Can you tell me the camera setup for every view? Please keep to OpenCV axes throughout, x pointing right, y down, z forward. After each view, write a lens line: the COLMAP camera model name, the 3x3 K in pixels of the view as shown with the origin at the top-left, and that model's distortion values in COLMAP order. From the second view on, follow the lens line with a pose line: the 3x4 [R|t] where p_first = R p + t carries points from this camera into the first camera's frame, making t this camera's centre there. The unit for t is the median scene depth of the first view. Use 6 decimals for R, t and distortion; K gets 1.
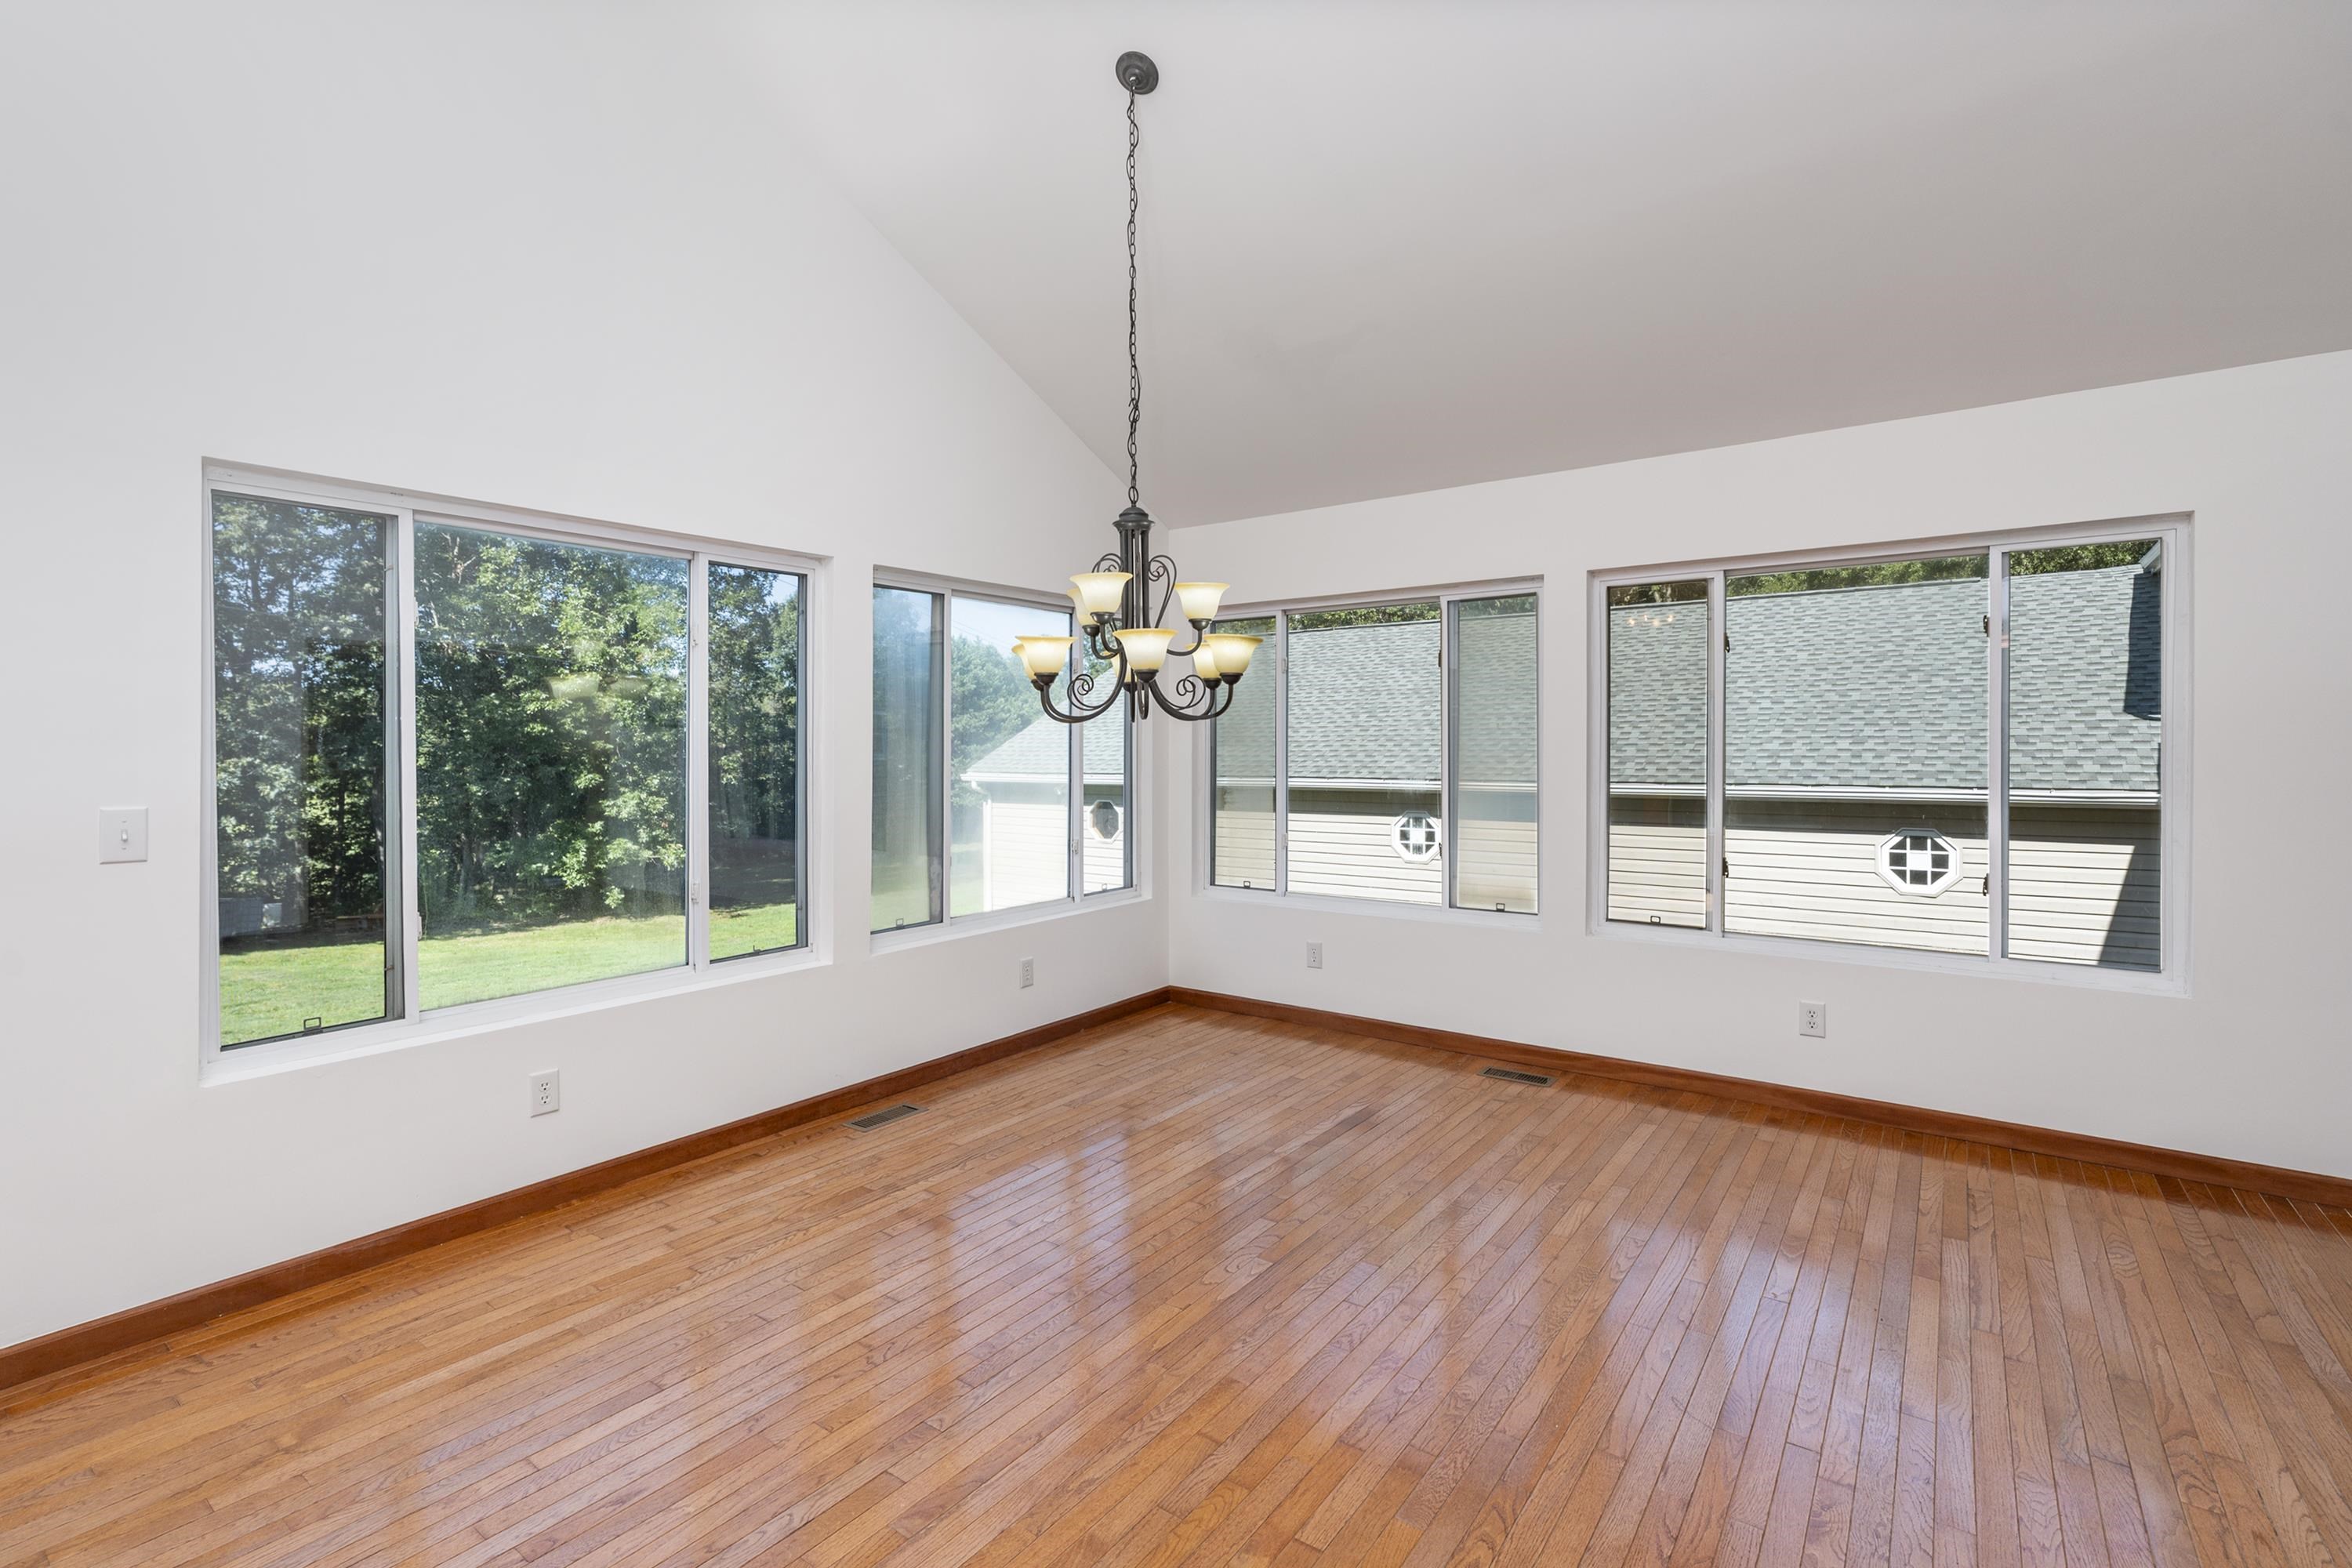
lens RADIAL K [[1071.1, 0, 1143.3], [0, 1071.1, 744.3], [0, 0, 1]] dist [-0.010837, 0.000762]
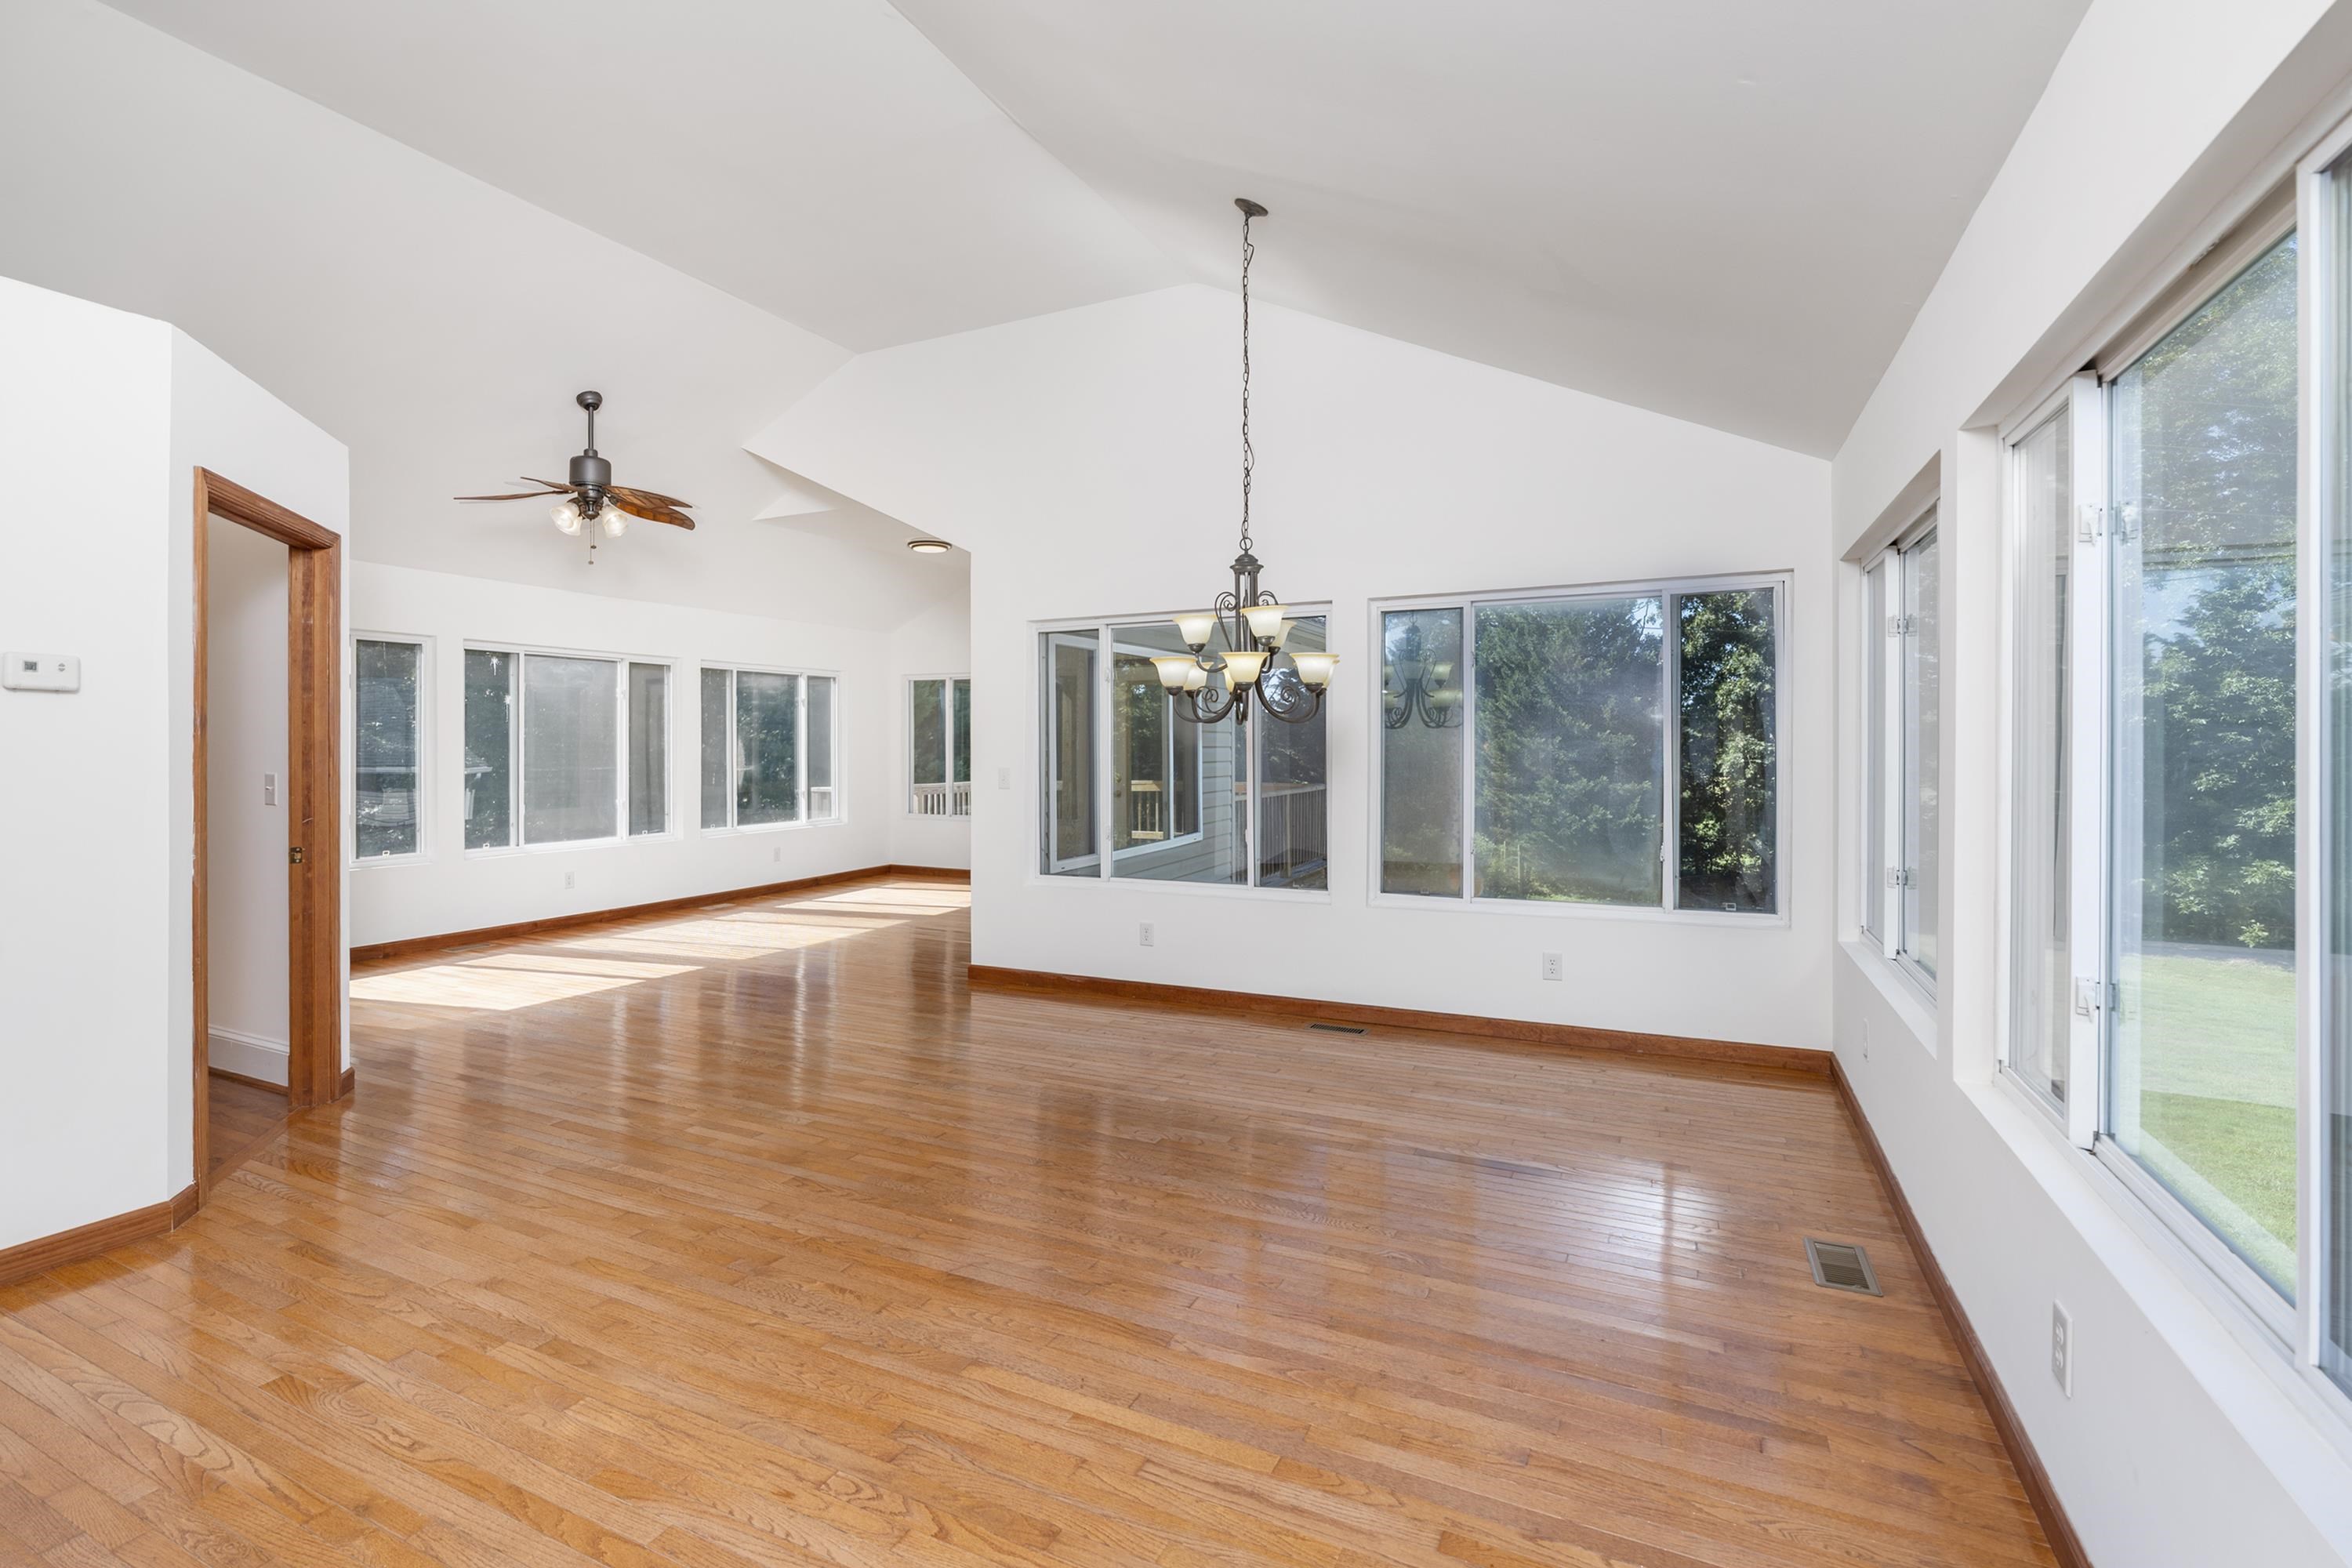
lens RADIAL K [[1071.1, 0, 1143.3], [0, 1071.1, 744.3], [0, 0, 1]] dist [-0.010837, 0.000762]
pose [[0.192443, 0.003737, -0.981301, 1.137197], [0.002652, 0.999987, 0.004328, -0.003530], [0.981305, -0.003435, 0.192430, 0.602429]]
